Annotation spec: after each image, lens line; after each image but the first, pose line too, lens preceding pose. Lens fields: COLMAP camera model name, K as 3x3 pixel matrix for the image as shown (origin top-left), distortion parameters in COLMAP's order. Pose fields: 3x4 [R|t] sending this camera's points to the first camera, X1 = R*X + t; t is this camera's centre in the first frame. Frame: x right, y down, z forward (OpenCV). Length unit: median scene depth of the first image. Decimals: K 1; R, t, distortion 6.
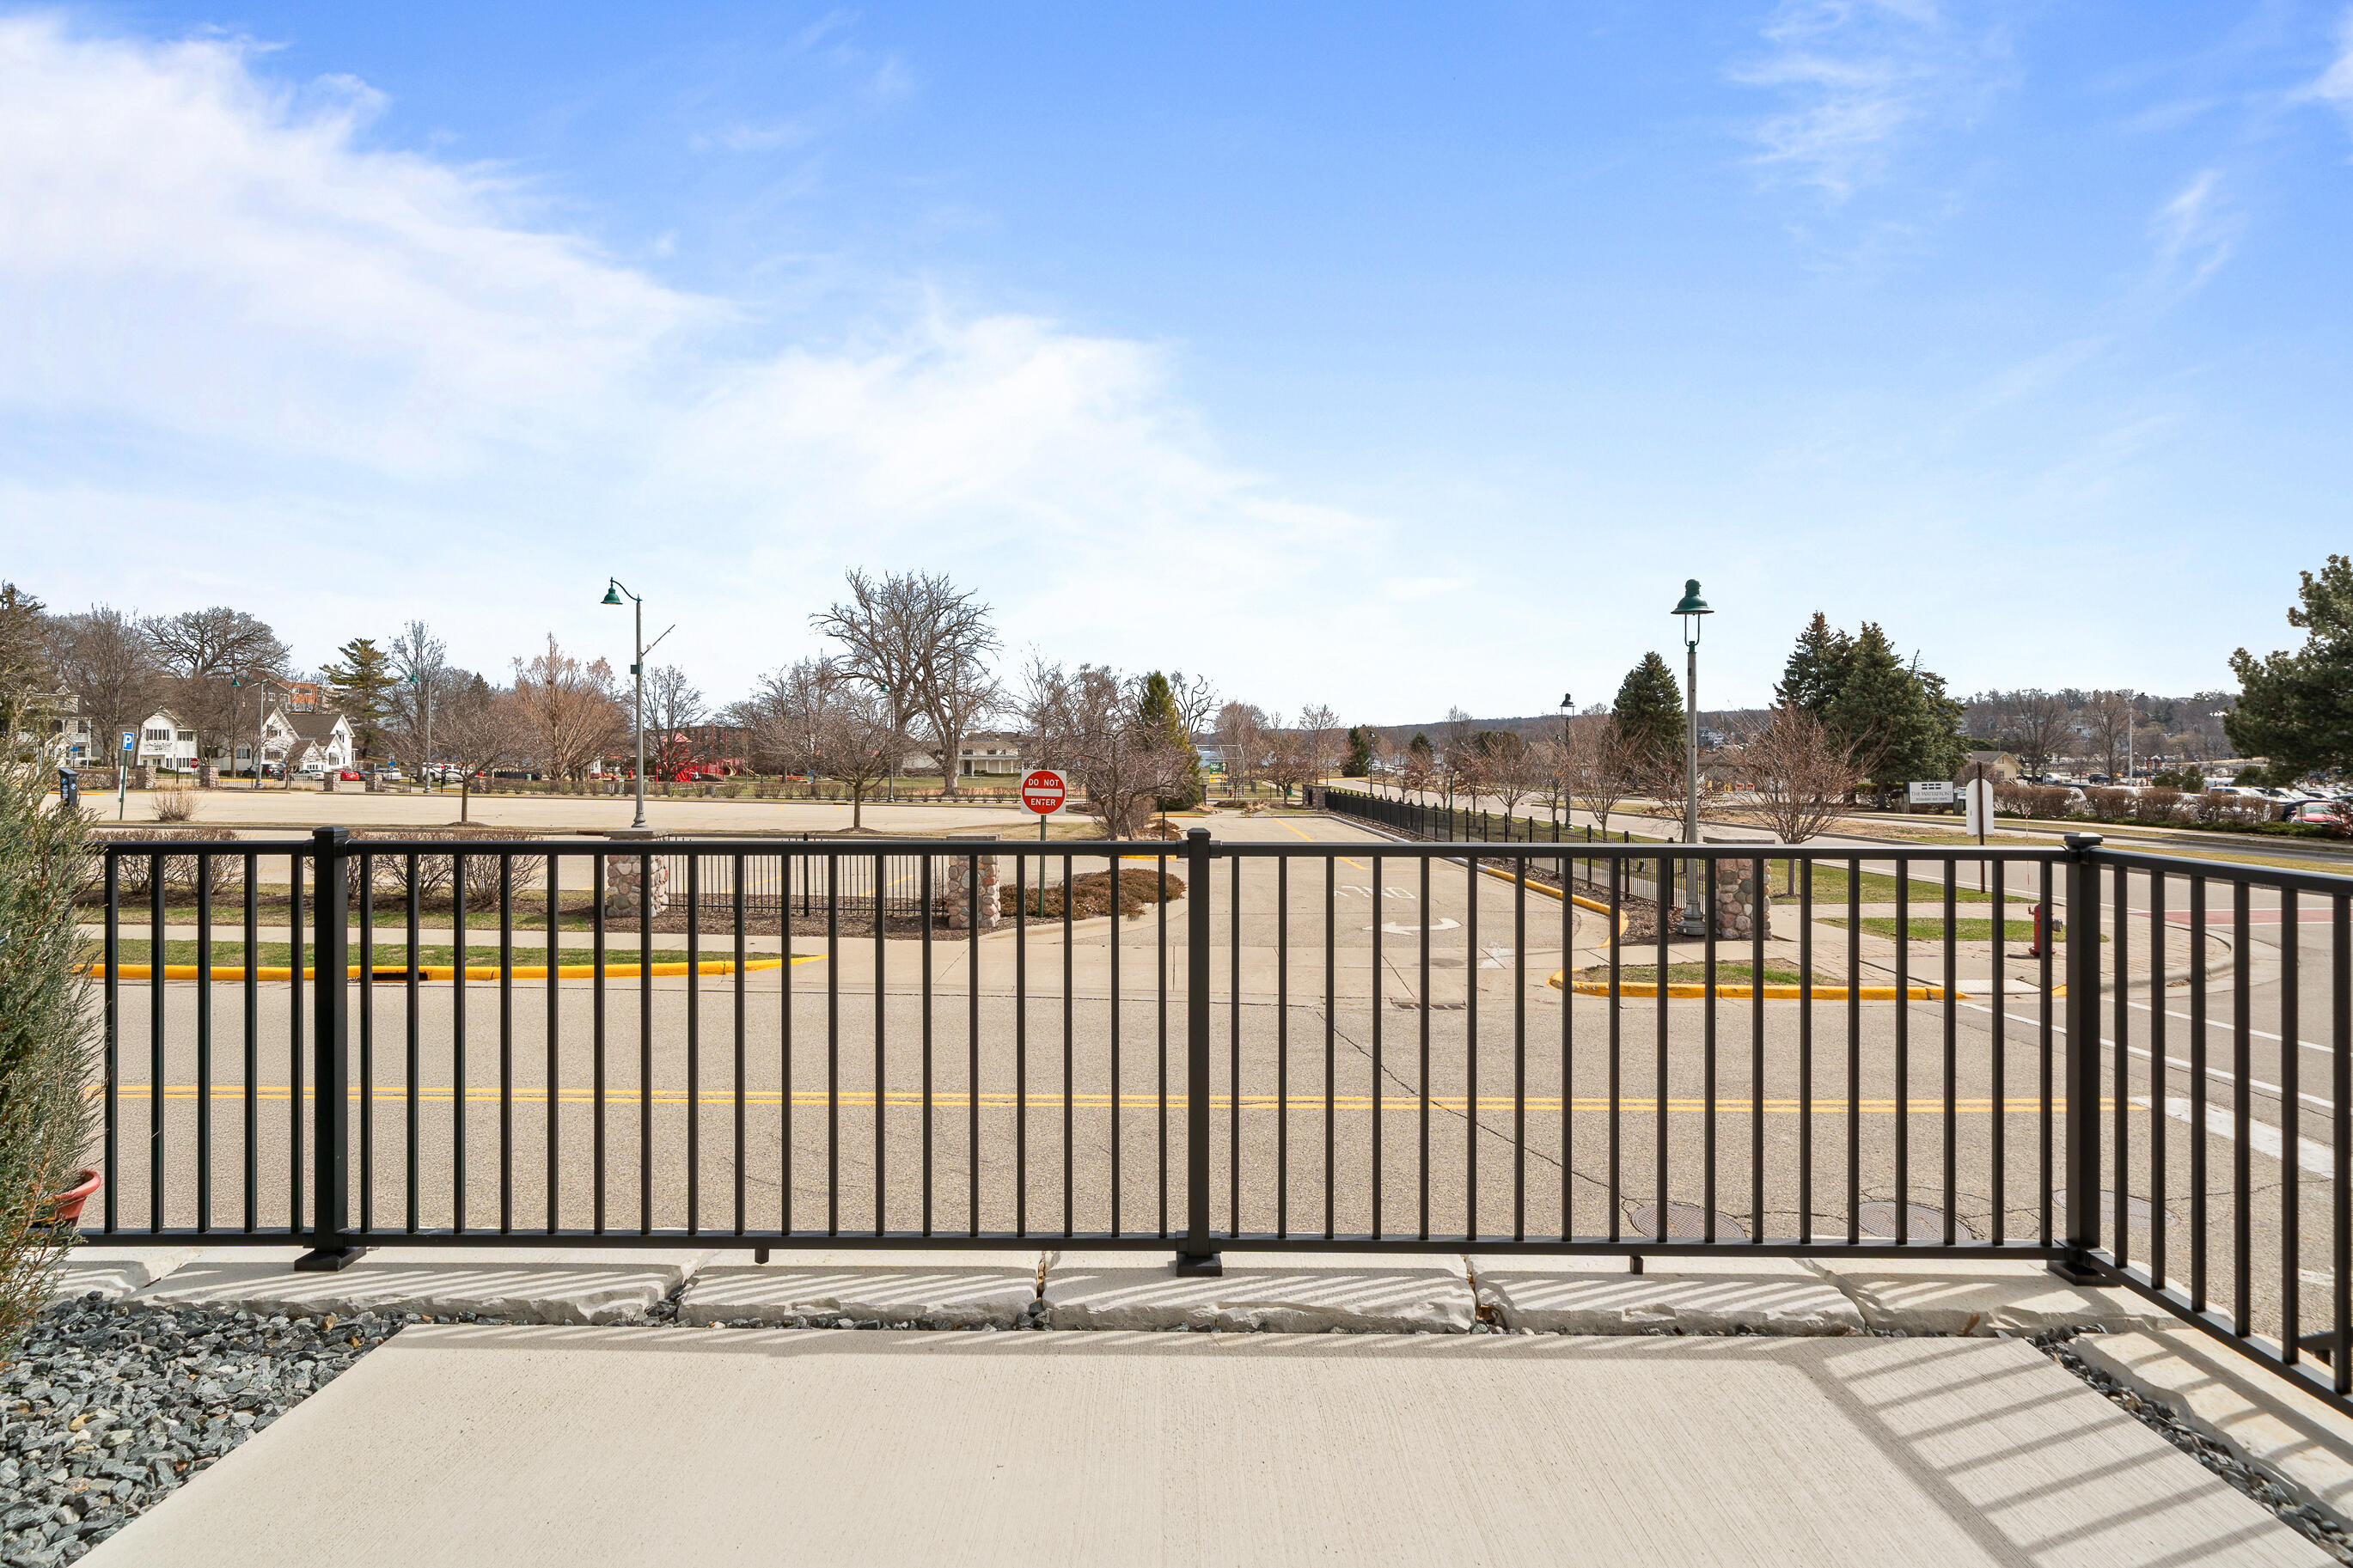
lens RADIAL K [[1301.1, 0, 1187.8], [0, 1301.1, 738.7], [0, 0, 1]] dist [0.006174, 0.001088]
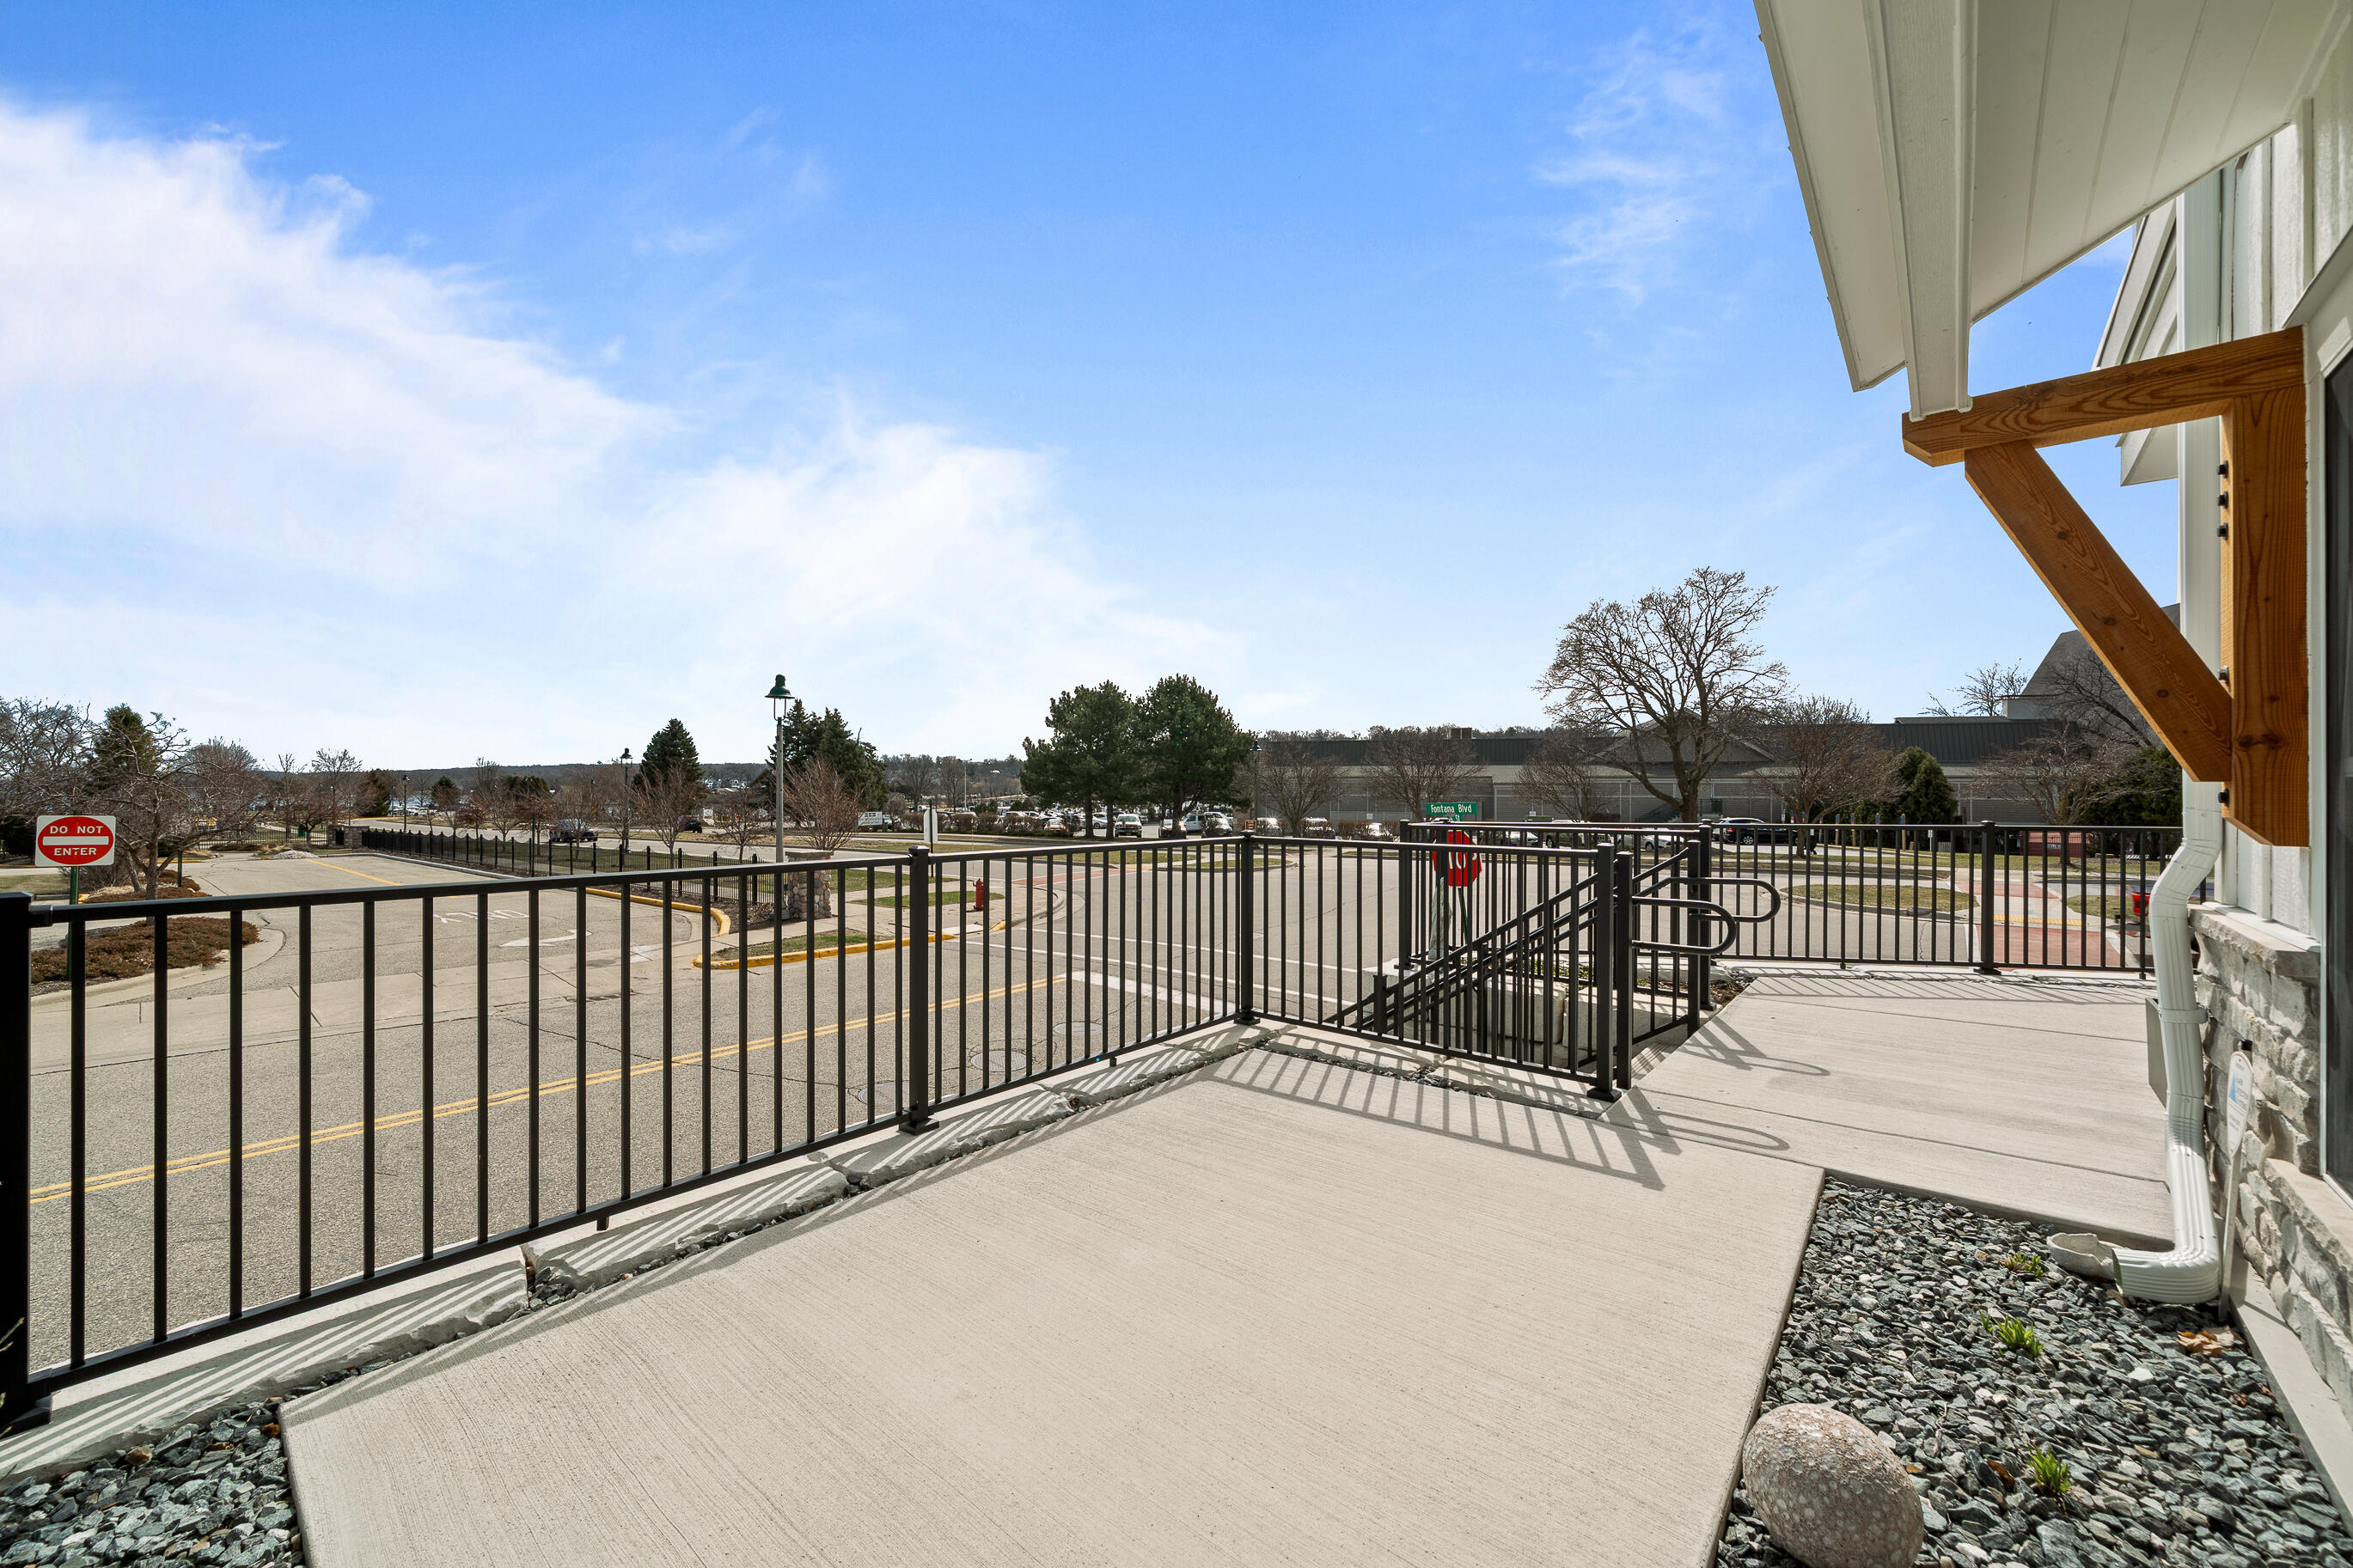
lens RADIAL K [[917.7, 0, 1176.6], [0, 917.7, 790.8], [0, 0, 1]] dist [0.001256, 0.000081]
pose [[0.634715, -0.000331, 0.772746, -0.131454], [-0.005659, 0.999971, 0.005076, -0.000395], [-0.772725, -0.007595, 0.634695, 0.015510]]
